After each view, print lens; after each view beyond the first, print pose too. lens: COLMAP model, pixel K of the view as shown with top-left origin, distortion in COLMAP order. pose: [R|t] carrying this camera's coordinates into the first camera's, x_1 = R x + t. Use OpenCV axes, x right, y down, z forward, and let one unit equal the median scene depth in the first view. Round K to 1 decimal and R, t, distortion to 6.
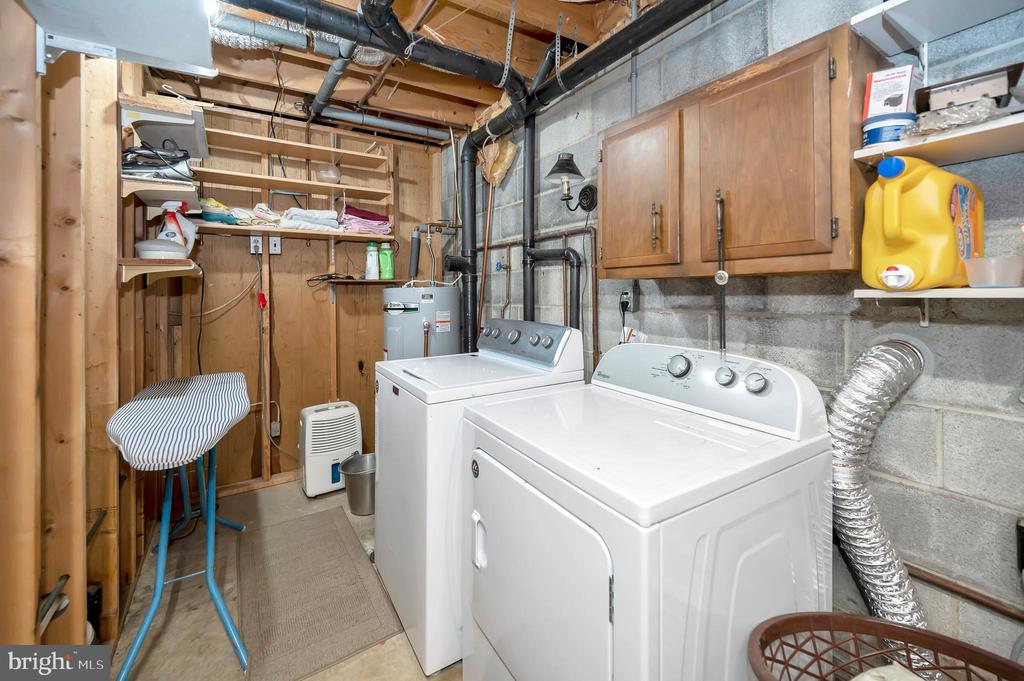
lens RADIAL K [[417.8, 0, 512.7], [0, 417.8, 293.2], [0, 0, 1]] dist [-0.001474, -0.000329]
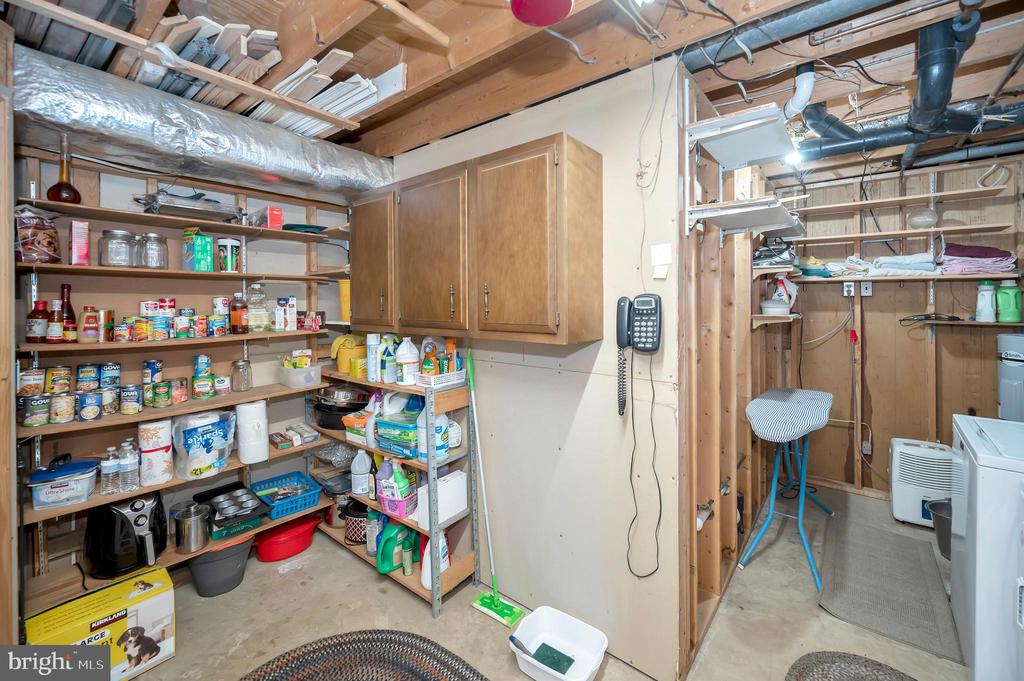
lens RADIAL K [[417.8, 0, 512.7], [0, 417.8, 293.2], [0, 0, 1]] dist [-0.001474, -0.000329]
pose [[0.280725, -0.003213, -0.959783, 0.286649], [0.000298, 0.999995, -0.003261, -0.107403], [0.959788, 0.000630, 0.280724, -0.284947]]
